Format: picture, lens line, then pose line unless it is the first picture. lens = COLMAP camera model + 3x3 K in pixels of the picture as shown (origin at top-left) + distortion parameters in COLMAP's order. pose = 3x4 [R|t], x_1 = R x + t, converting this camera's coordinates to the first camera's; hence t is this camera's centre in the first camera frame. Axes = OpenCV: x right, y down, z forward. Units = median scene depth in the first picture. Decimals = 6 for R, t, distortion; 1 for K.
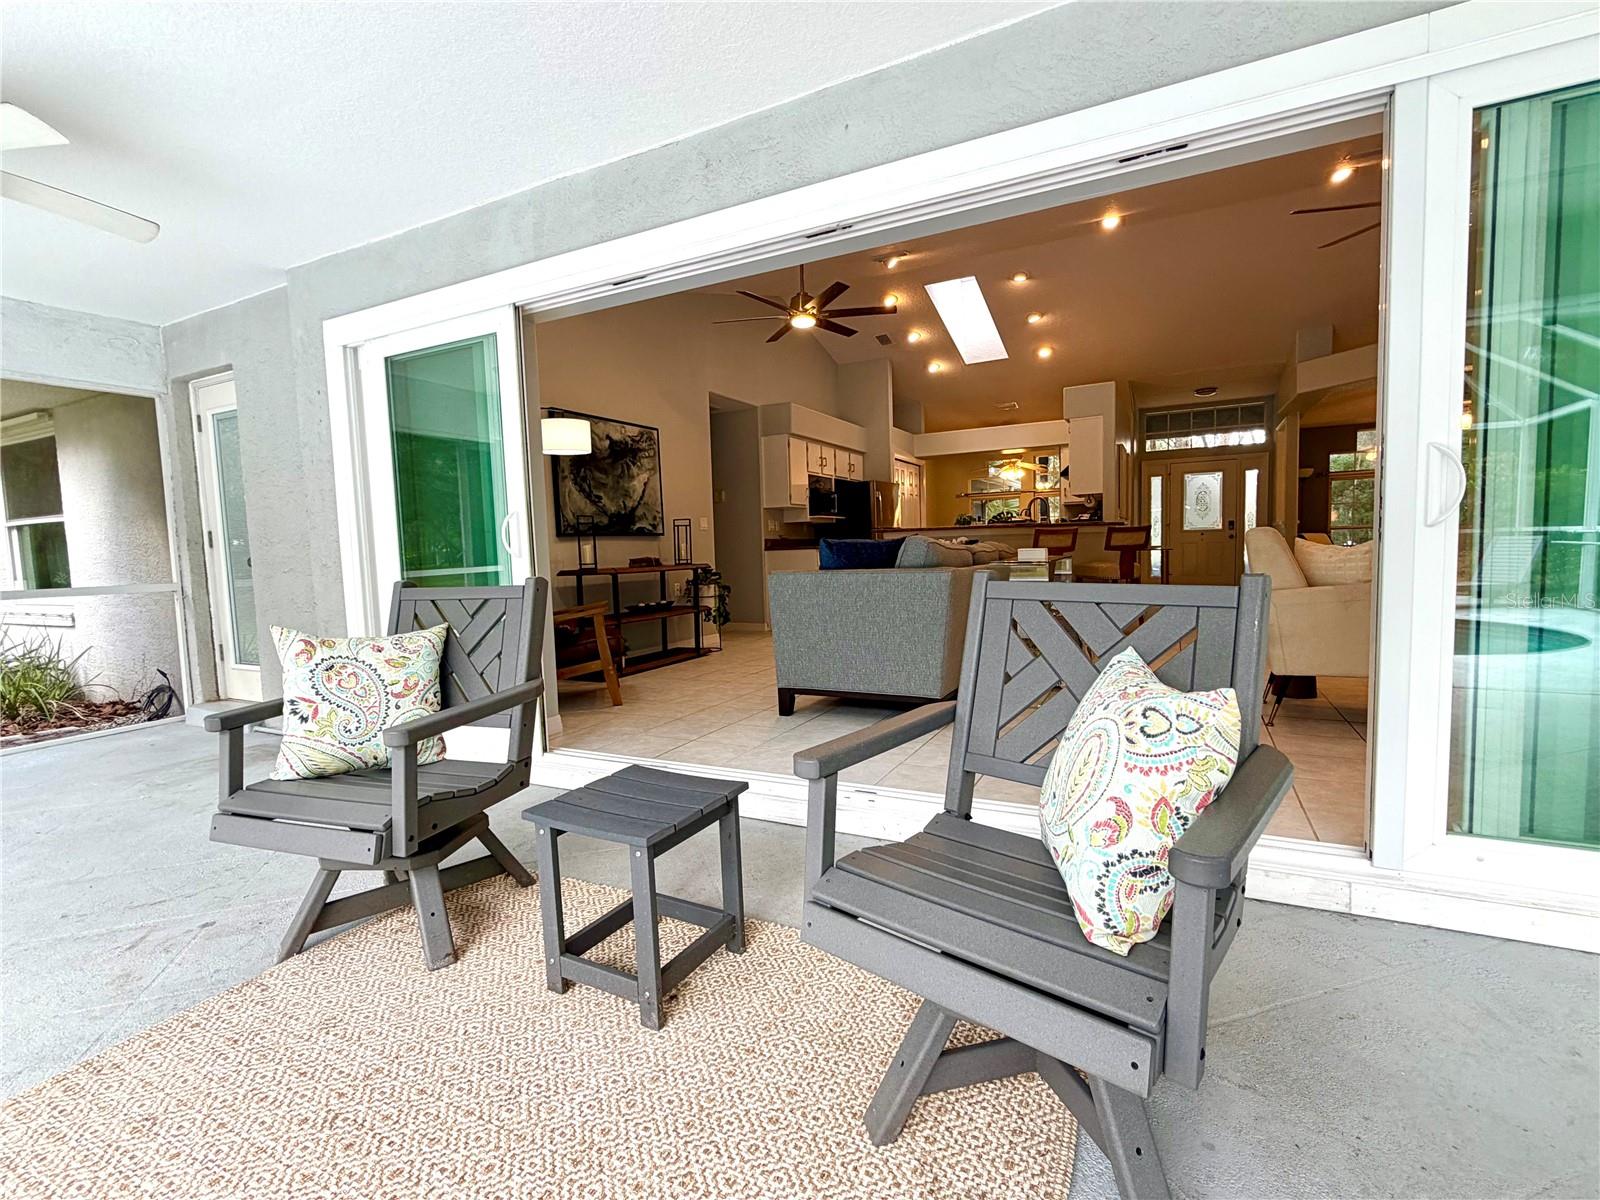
lens RADIAL K [[741.1, 0, 803.0], [0, 741.1, 601.8], [0, 0, 1]] dist [-0.002156, -0.000131]
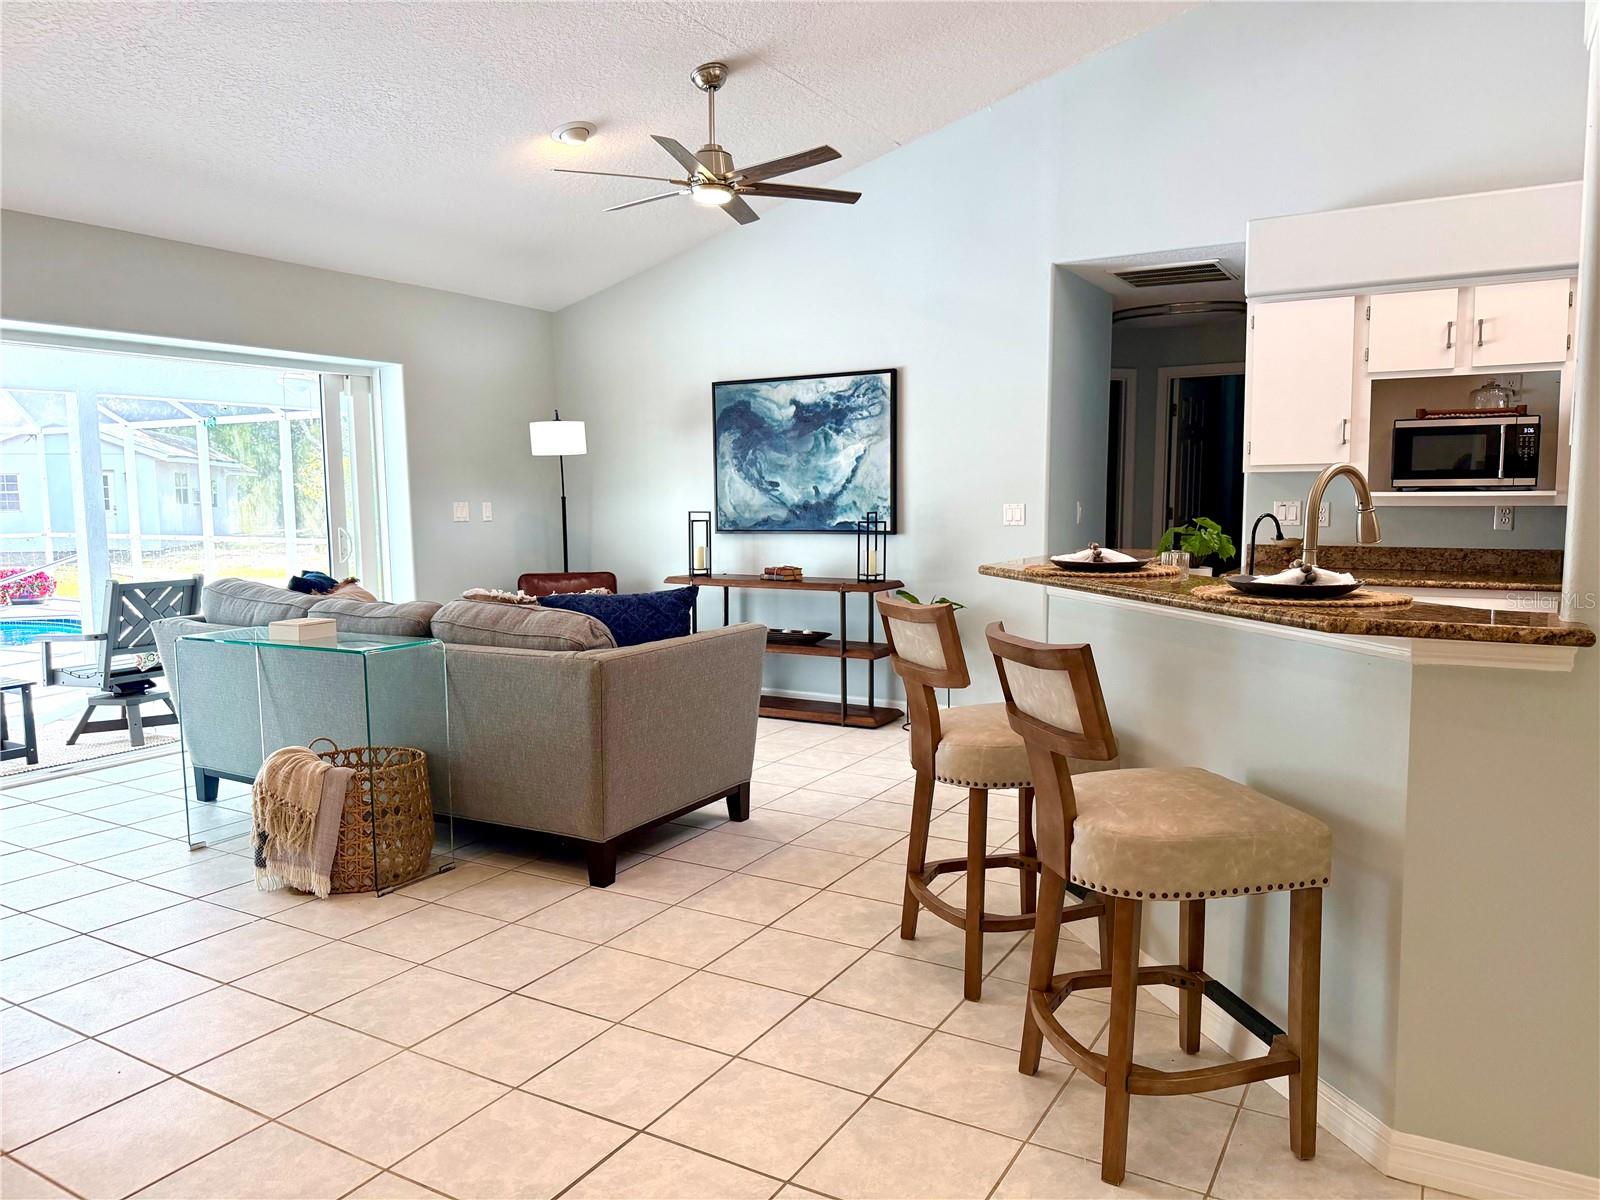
lens RADIAL K [[1105.6, 0, 801.8], [0, 1105.6, 609.7], [0, 0, 1]] dist [0.035444, -0.001793]
pose [[-0.061508, 0.134746, -0.988969, 0.823960], [-0.062297, 0.988395, 0.138542, -0.161050], [0.996161, 0.070132, -0.052399, 1.022785]]
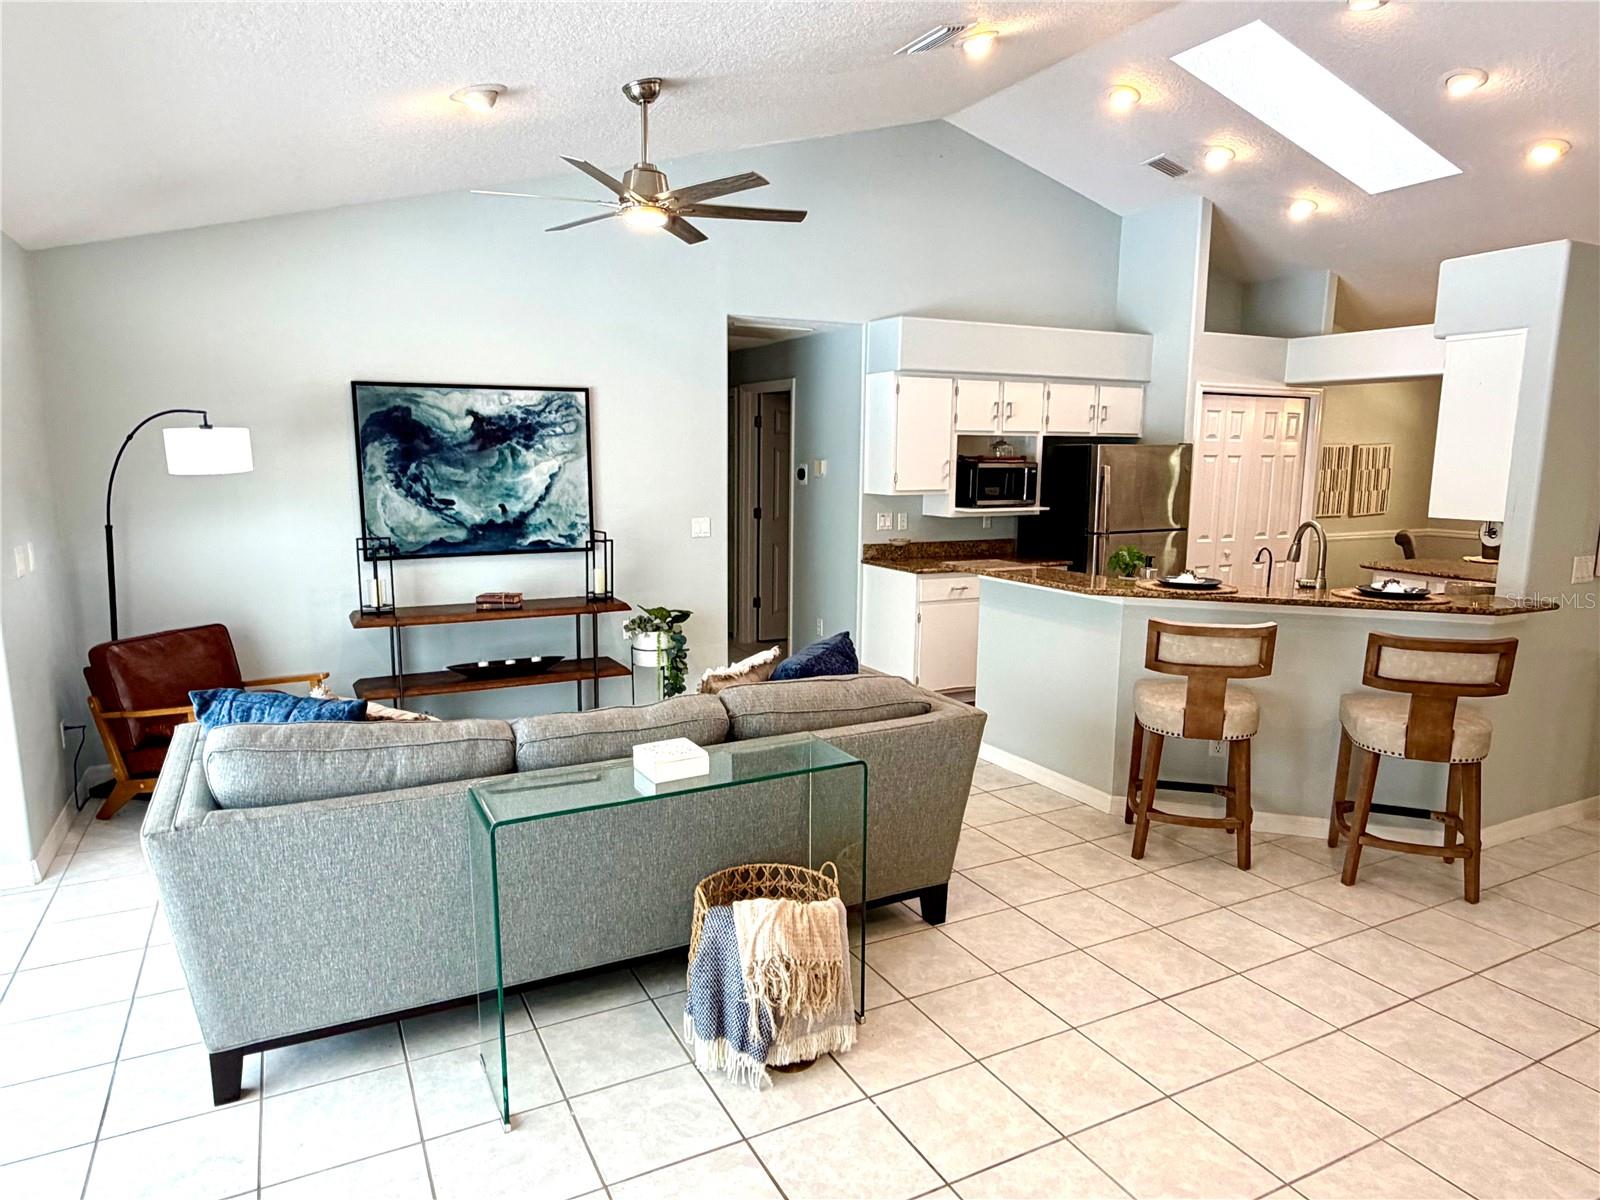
lens RADIAL K [[997.8, 0, 797.3], [0, 997.8, 604.2], [0, 0, 1]] dist [-0.002177, 0.001634]
pose [[0.807747, 0.126988, -0.575690, 0.504505], [-0.075186, 0.990741, 0.113049, -0.164385], [0.584715, -0.048031, 0.809816, 0.398846]]
